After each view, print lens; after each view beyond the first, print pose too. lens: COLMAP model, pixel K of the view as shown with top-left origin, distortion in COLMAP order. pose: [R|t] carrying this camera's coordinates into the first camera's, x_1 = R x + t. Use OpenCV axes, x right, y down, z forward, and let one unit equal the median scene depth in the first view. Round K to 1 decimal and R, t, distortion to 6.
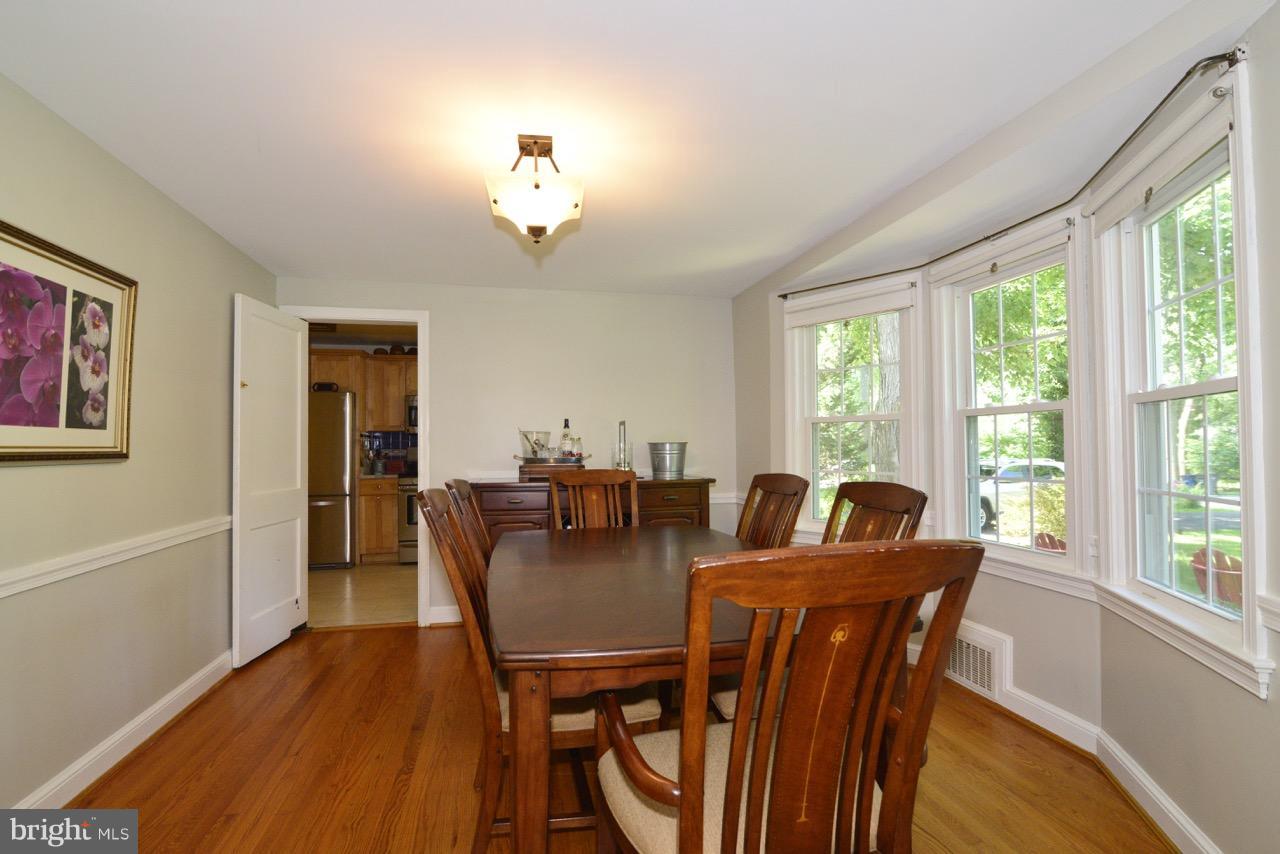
lens RADIAL K [[582.5, 0, 639.9], [0, 582.5, 427.3], [0, 0, 1]] dist [-0.023901, -0.000305]
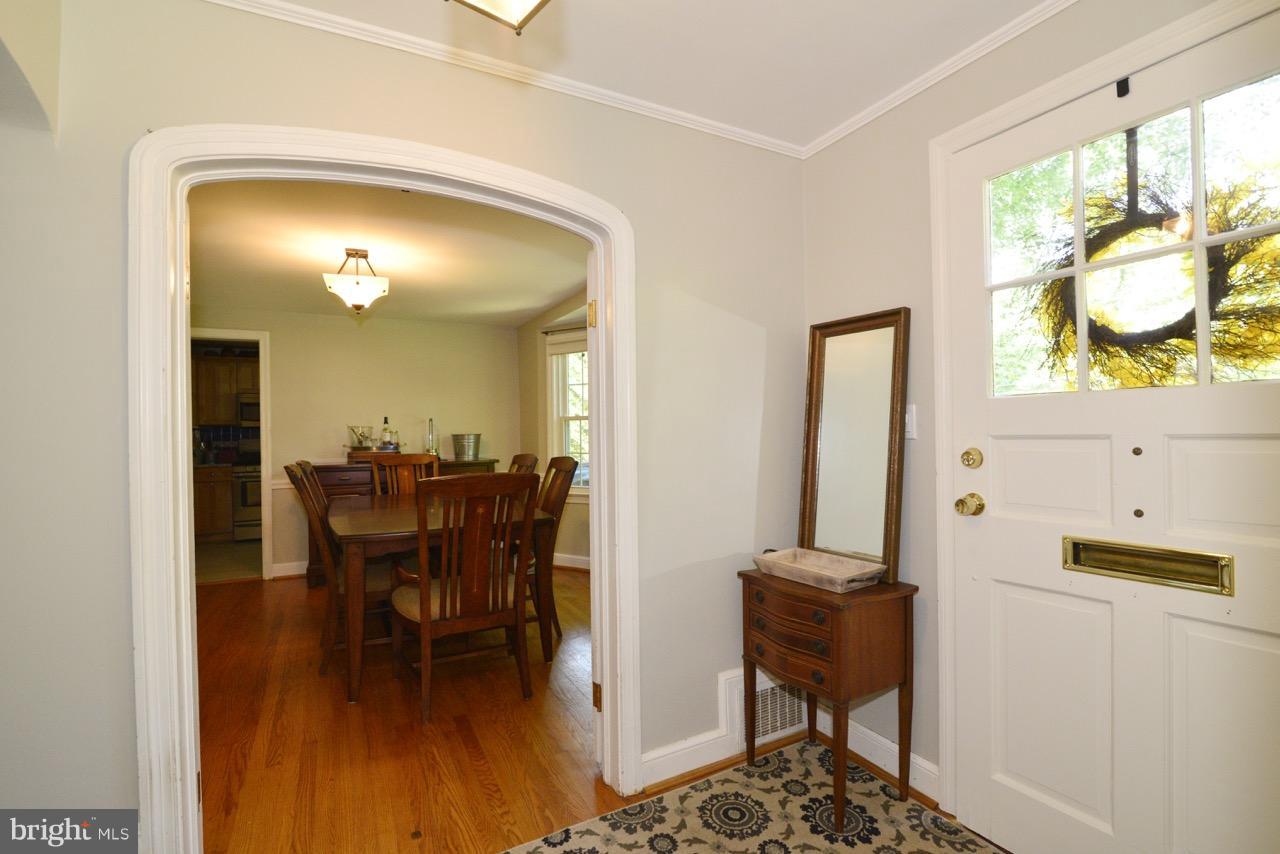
lens RADIAL K [[582.5, 0, 639.8], [0, 582.5, 431.0], [0, 0, 1]] dist [-0.023901, -0.000305]
pose [[0.965365, -0.004549, 0.260865, 0.092915], [-0.001953, 0.999694, 0.024658, -0.016882], [-0.260897, -0.024314, 0.965060, -0.452345]]
